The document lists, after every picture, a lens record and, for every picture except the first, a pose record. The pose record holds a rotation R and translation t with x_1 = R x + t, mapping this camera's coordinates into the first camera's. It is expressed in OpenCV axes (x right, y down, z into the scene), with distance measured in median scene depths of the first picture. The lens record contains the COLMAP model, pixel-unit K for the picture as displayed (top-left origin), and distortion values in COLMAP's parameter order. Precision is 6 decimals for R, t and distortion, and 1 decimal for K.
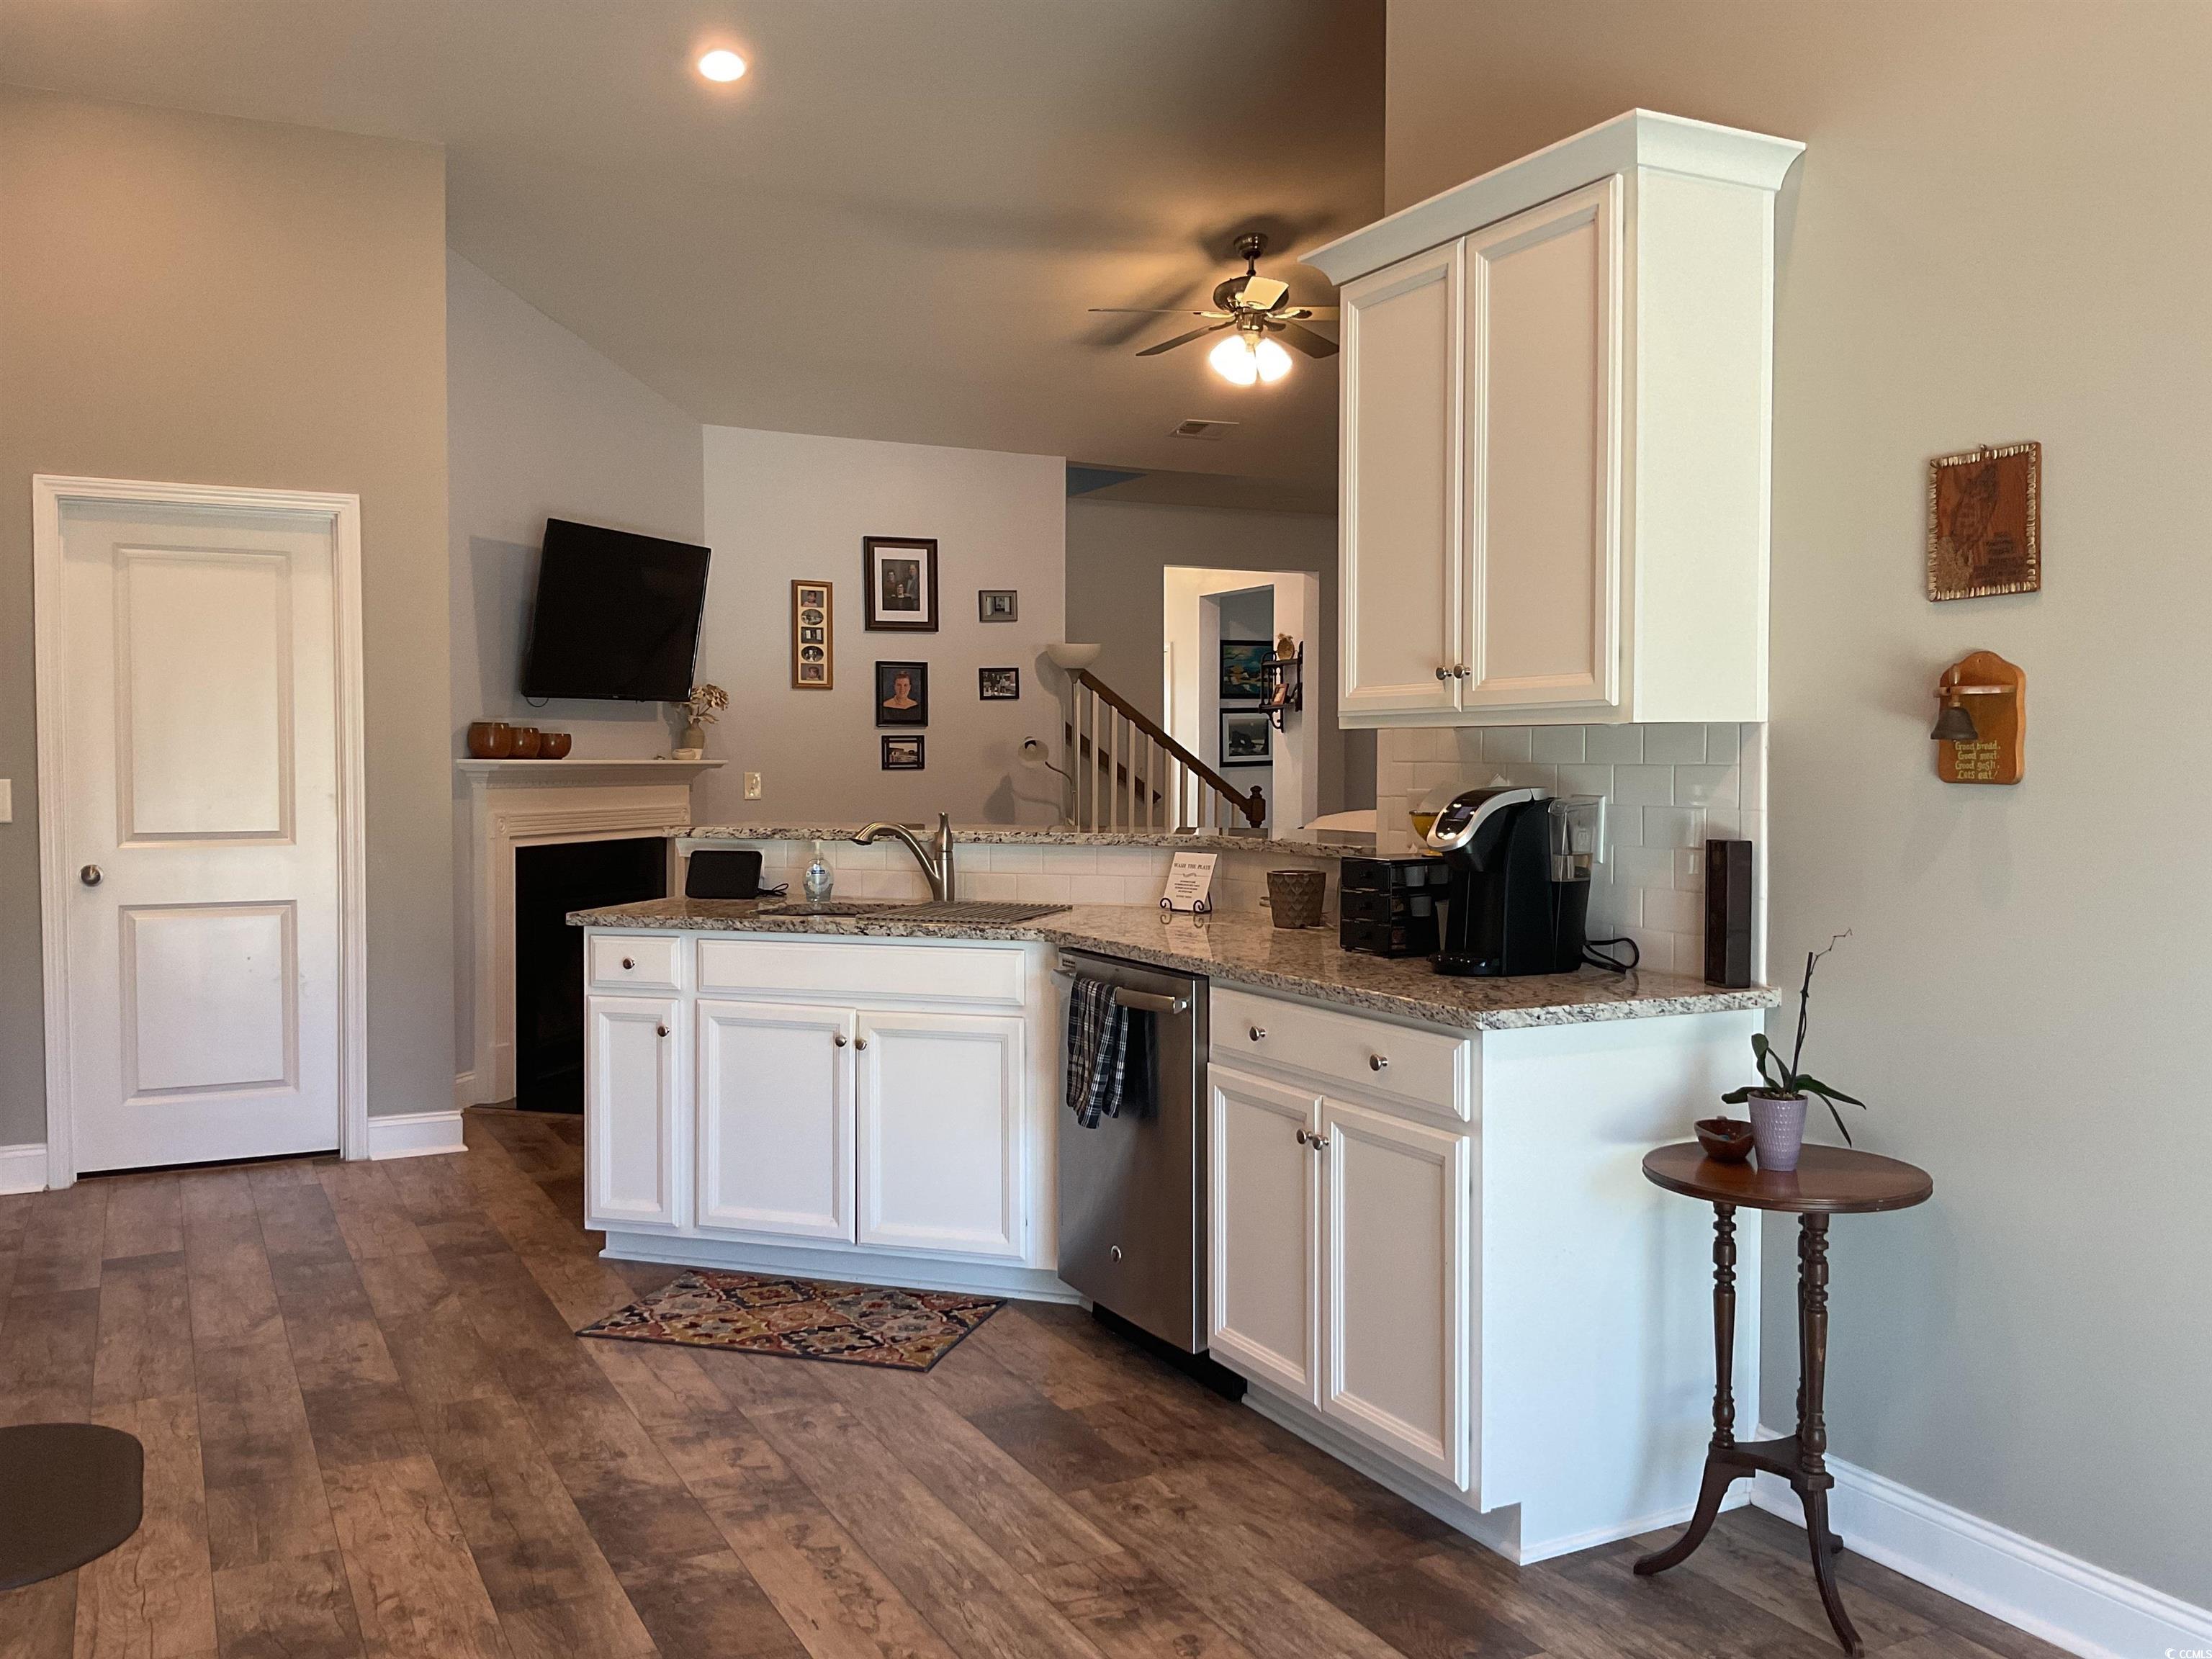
lens RADIAL K [[1827.8, 0, 1107.6], [0, 1827.8, 835.2], [0, 0, 1]] dist [0.031737, -0.058603]
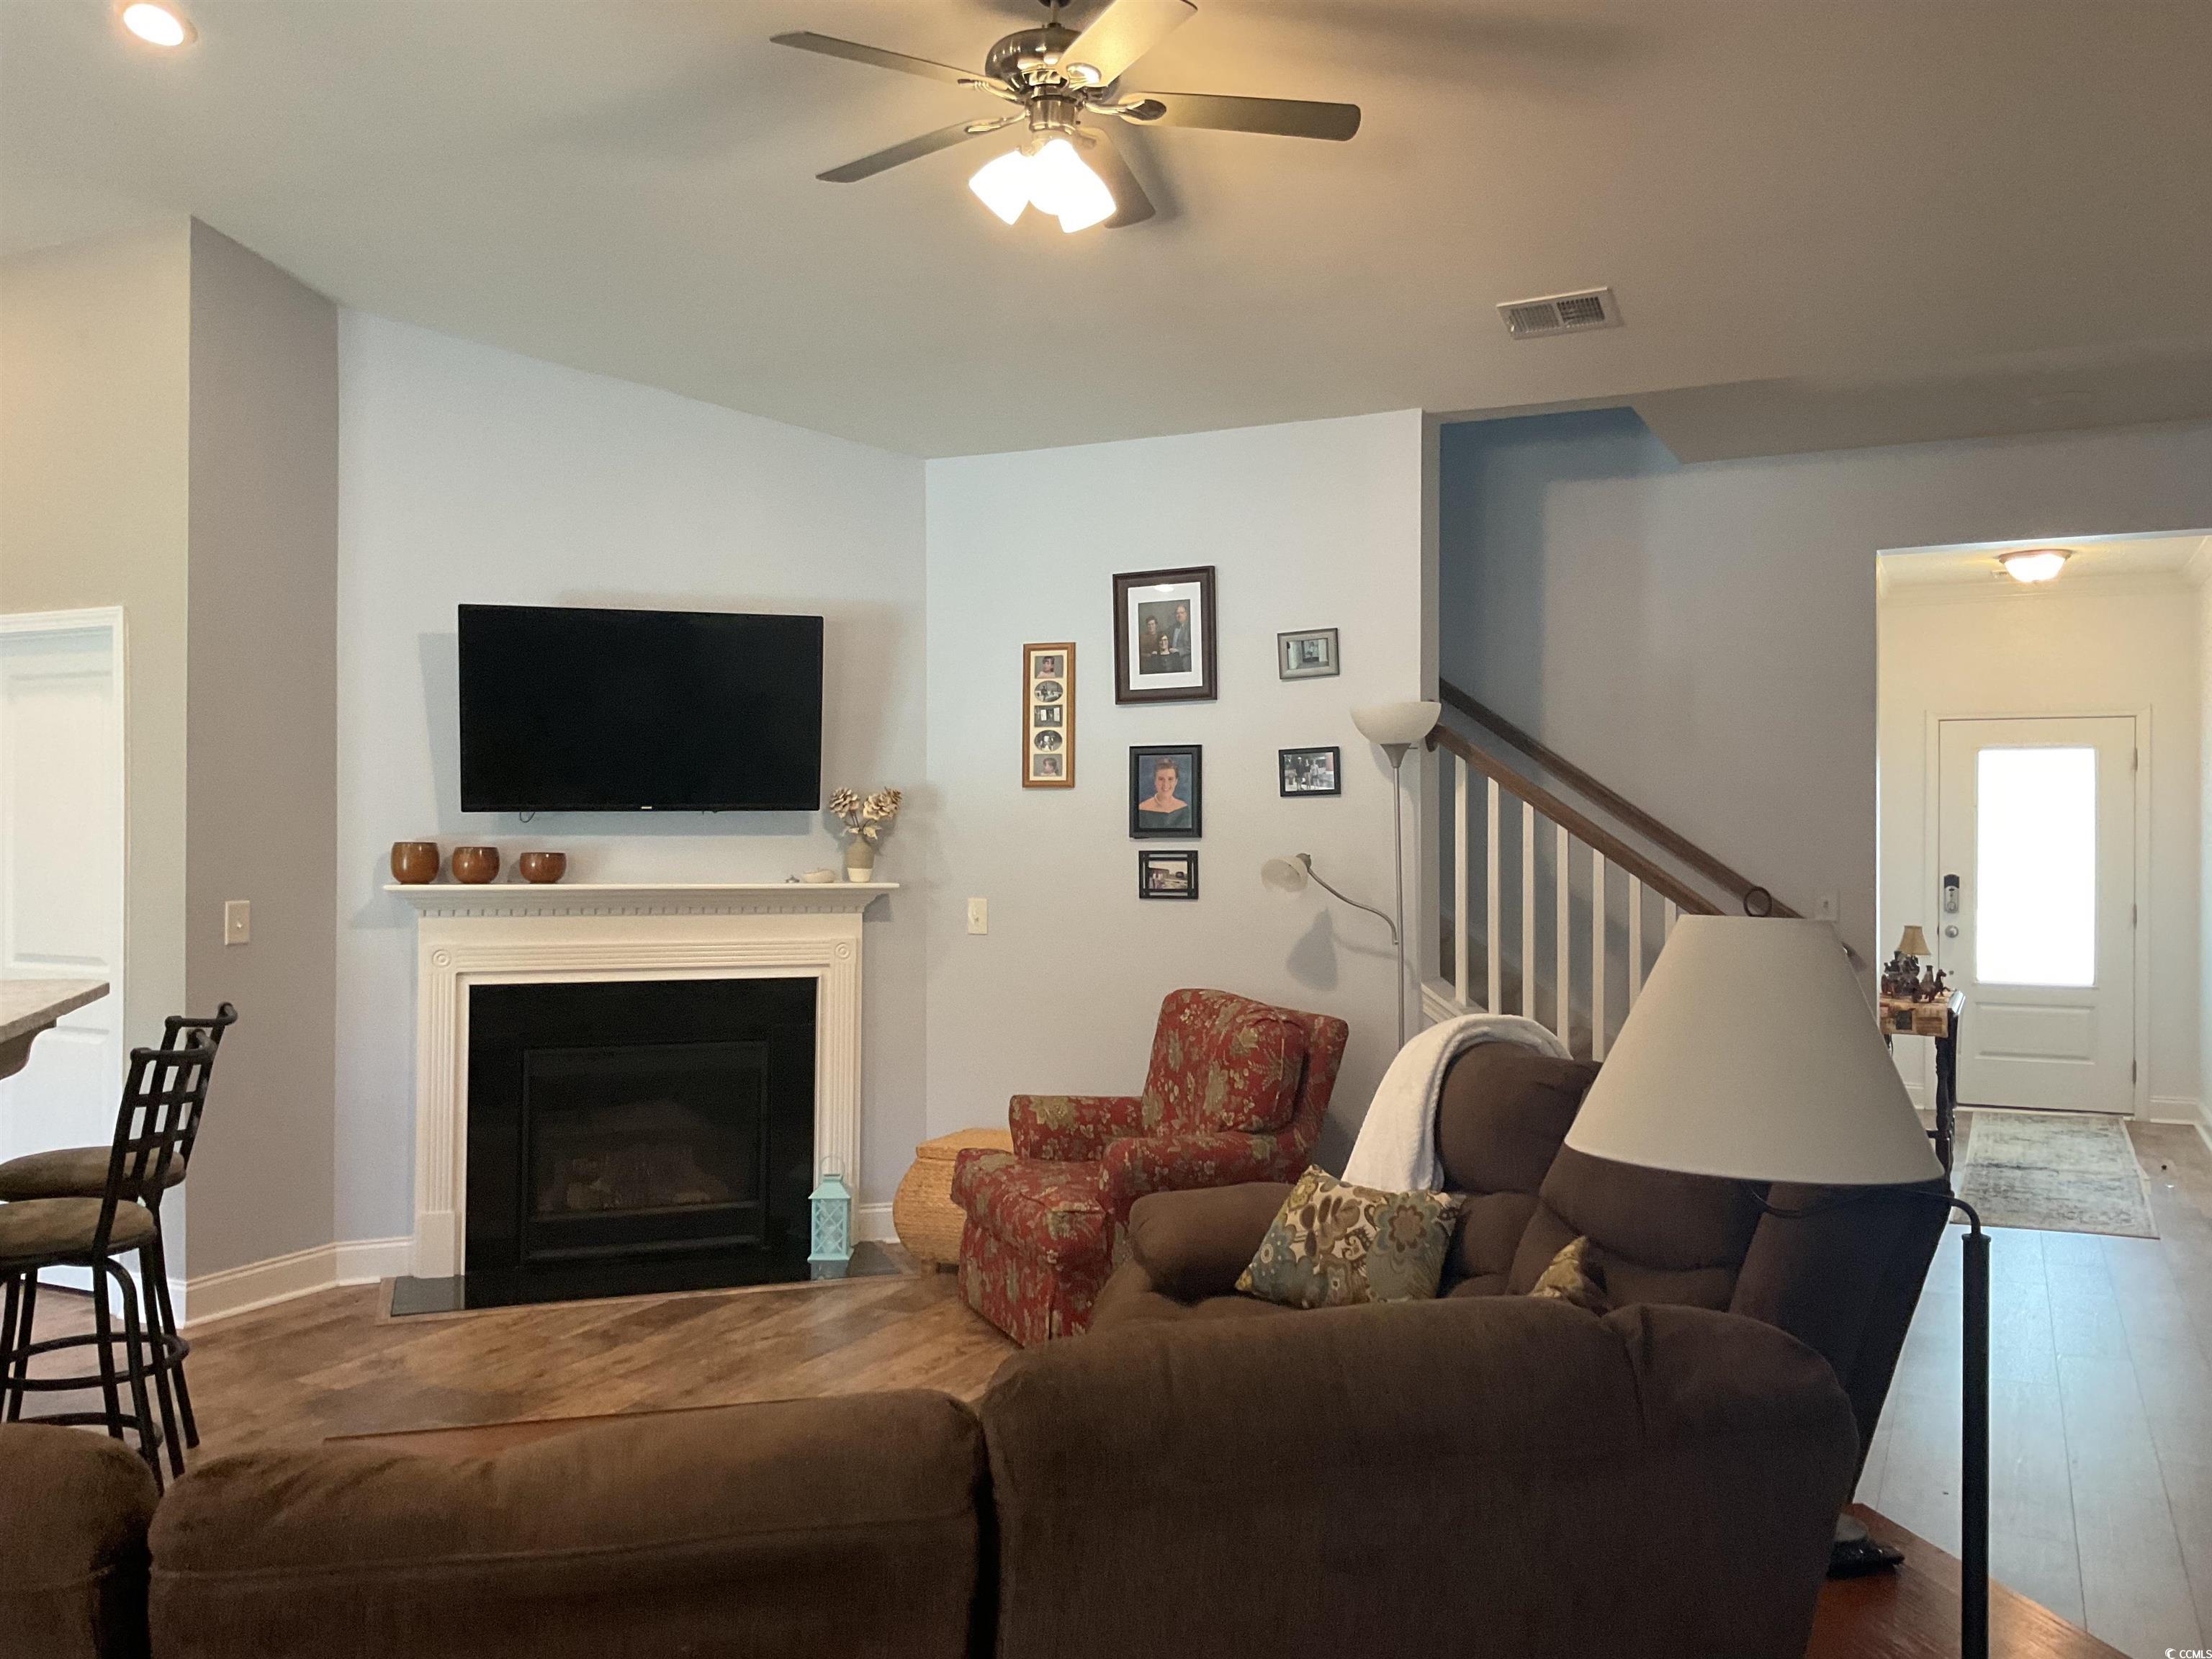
lens RADIAL K [[1827.8, 0, 1099.6], [0, 1827.8, 825.2], [0, 0, 1]] dist [0.031737, -0.058603]
pose [[0.613543, -0.005520, -0.789642, 0.485665], [-0.035647, 0.998763, -0.034680, -0.044634], [0.788856, 0.049426, 0.612587, 0.630023]]
